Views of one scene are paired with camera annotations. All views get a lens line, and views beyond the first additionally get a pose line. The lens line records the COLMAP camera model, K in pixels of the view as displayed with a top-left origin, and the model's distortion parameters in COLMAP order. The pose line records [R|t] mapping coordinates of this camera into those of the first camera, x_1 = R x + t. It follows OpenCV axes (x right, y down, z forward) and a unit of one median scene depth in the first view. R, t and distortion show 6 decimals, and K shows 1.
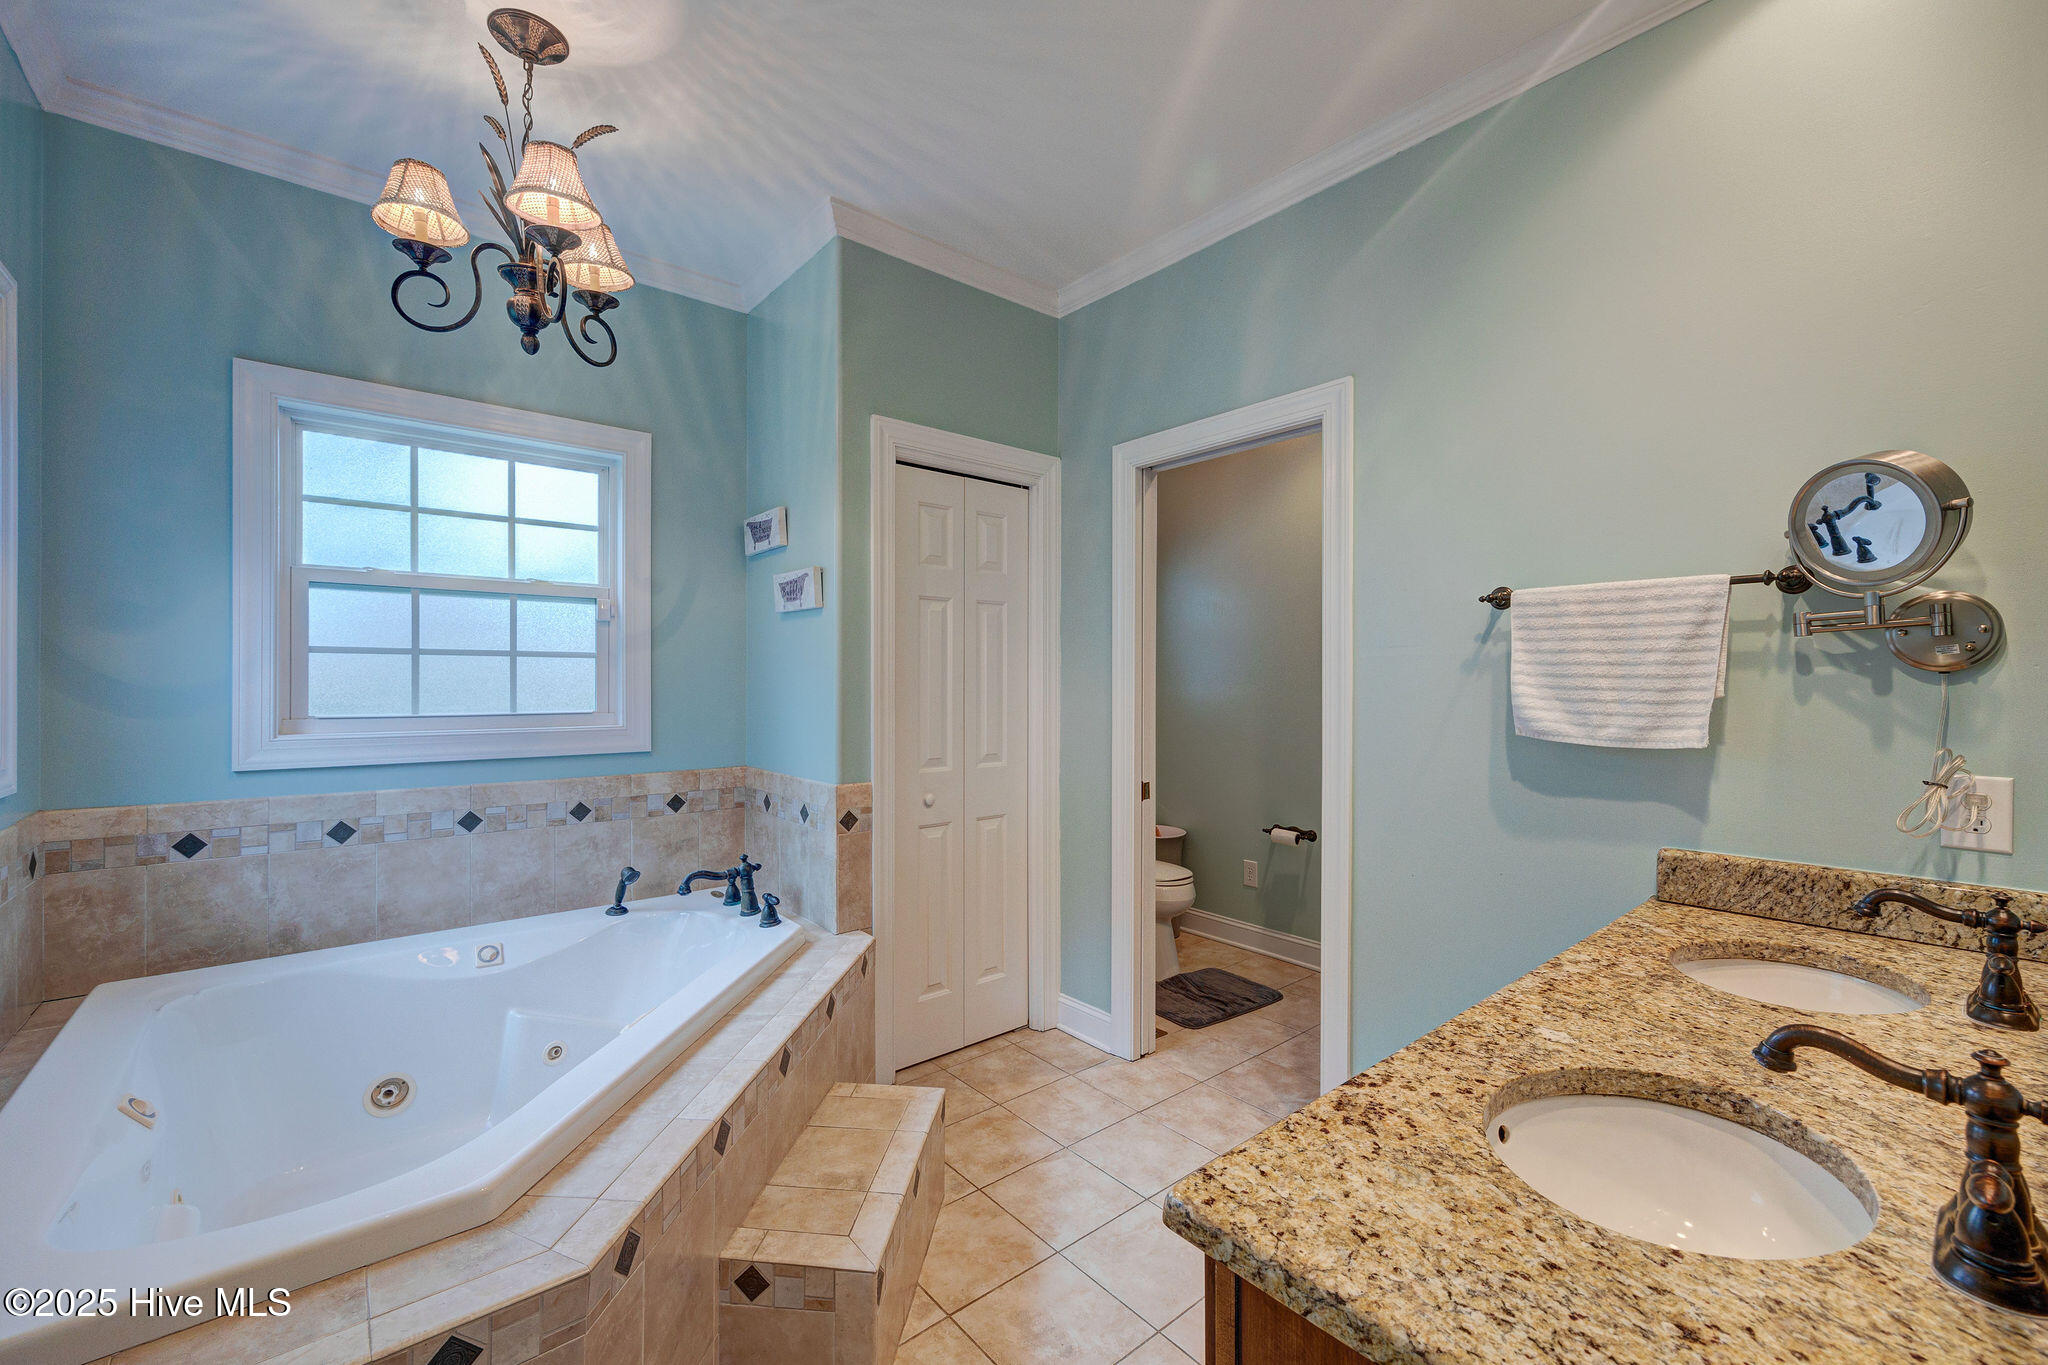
lens RADIAL K [[865.5, 0, 1026.4], [0, 865.5, 676.9], [0, 0, 1]] dist [0.008162, -0.001238]
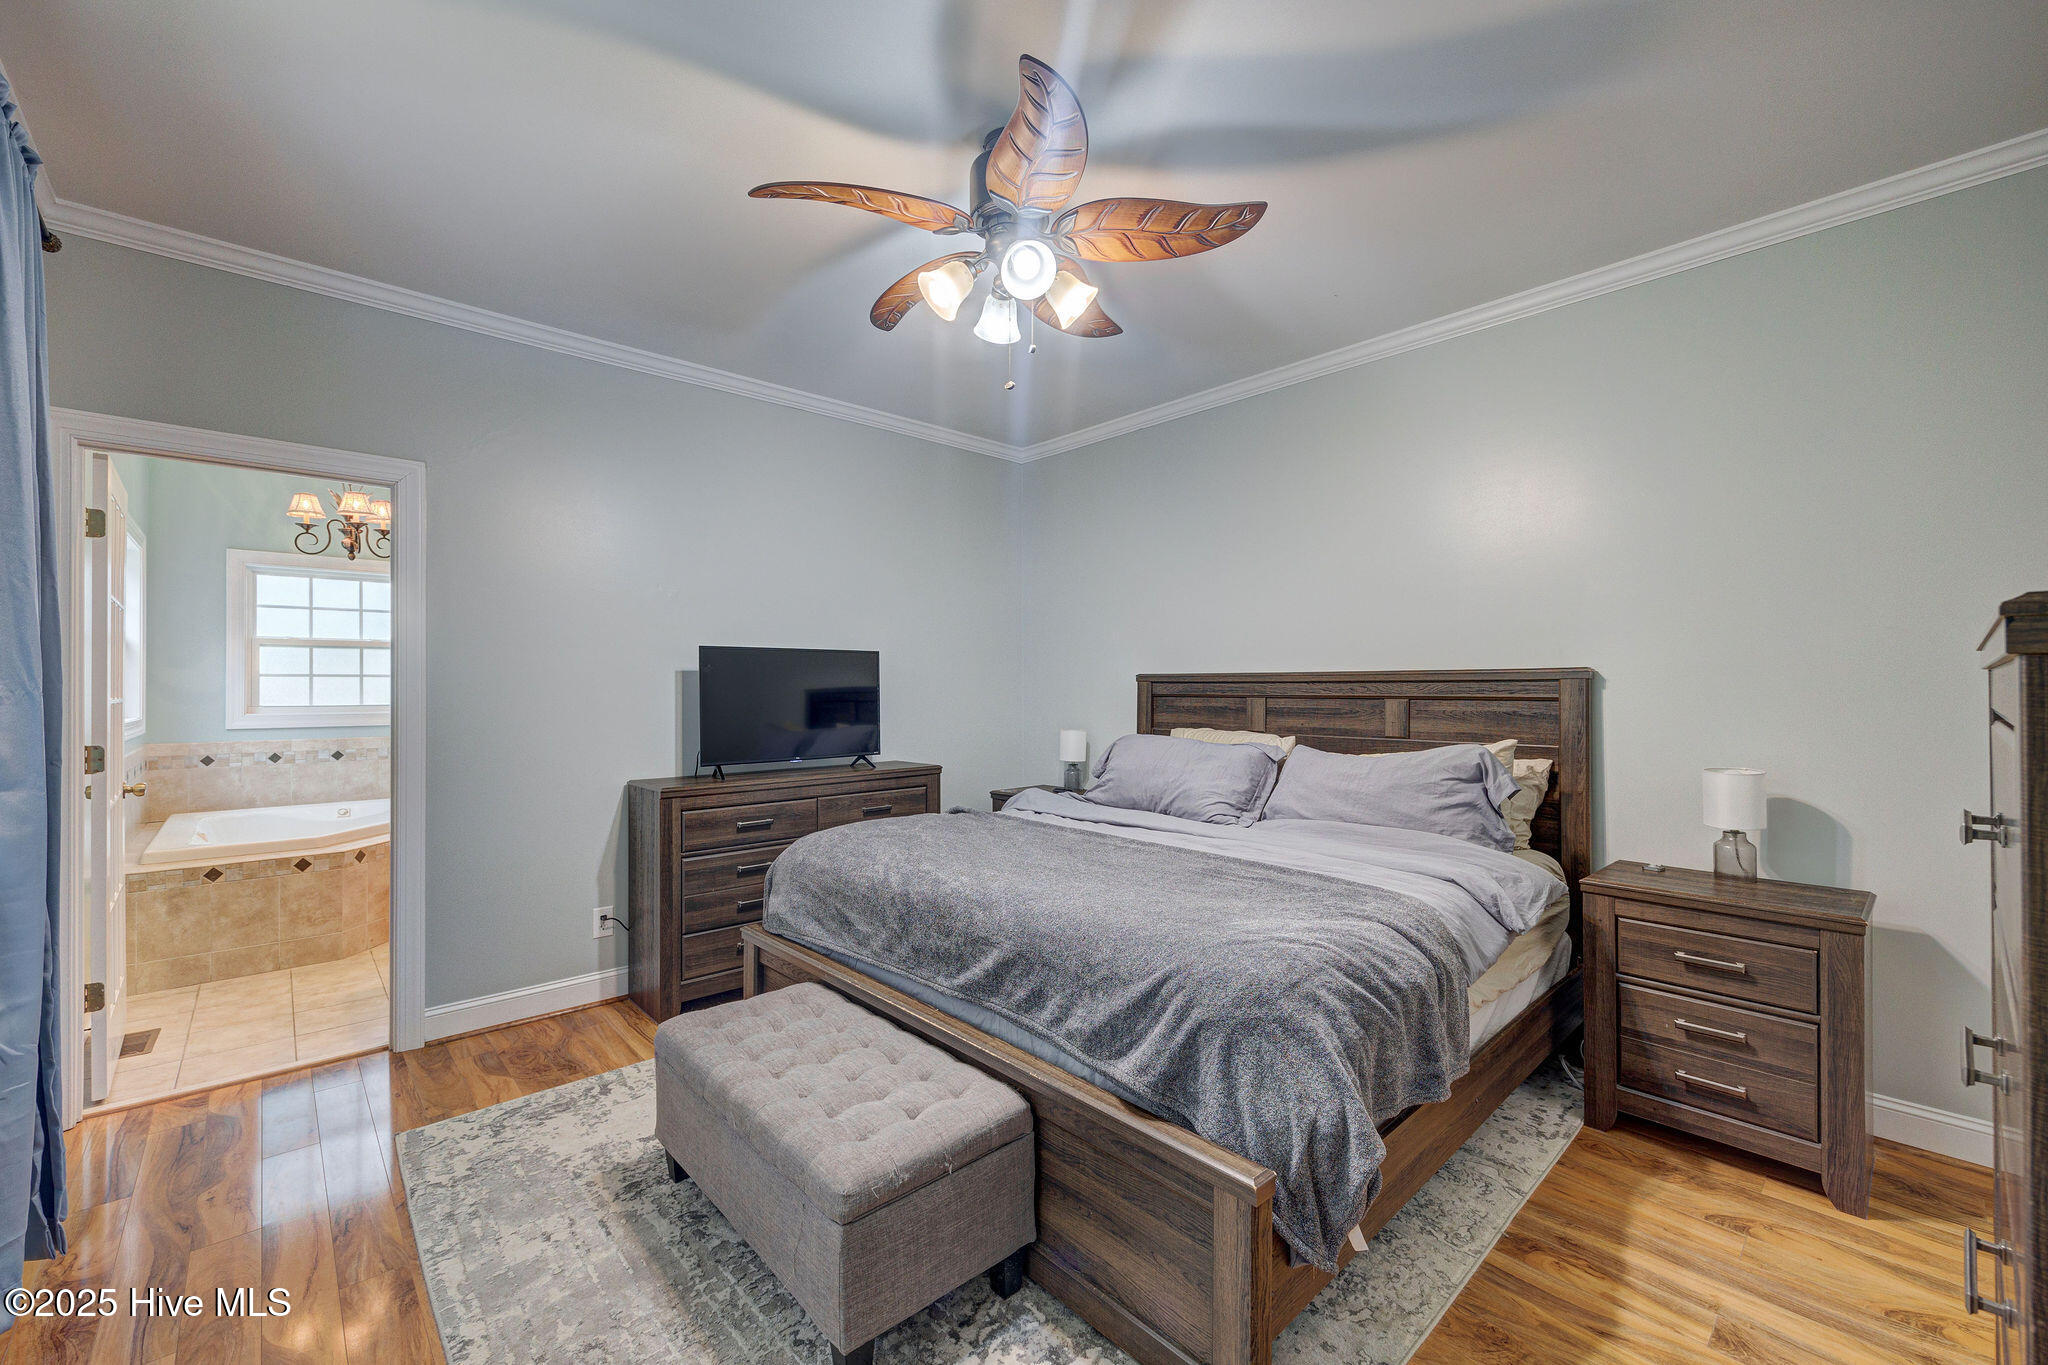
lens RADIAL K [[865.5, 0, 1015.5], [0, 865.5, 671.9], [0, 0, 1]] dist [0.008162, -0.001238]
pose [[0.999290, -0.007105, 0.036991, 1.019081], [0.007495, 0.999918, -0.010399, -0.003182], [-0.036914, 0.010668, 0.999262, -1.289034]]
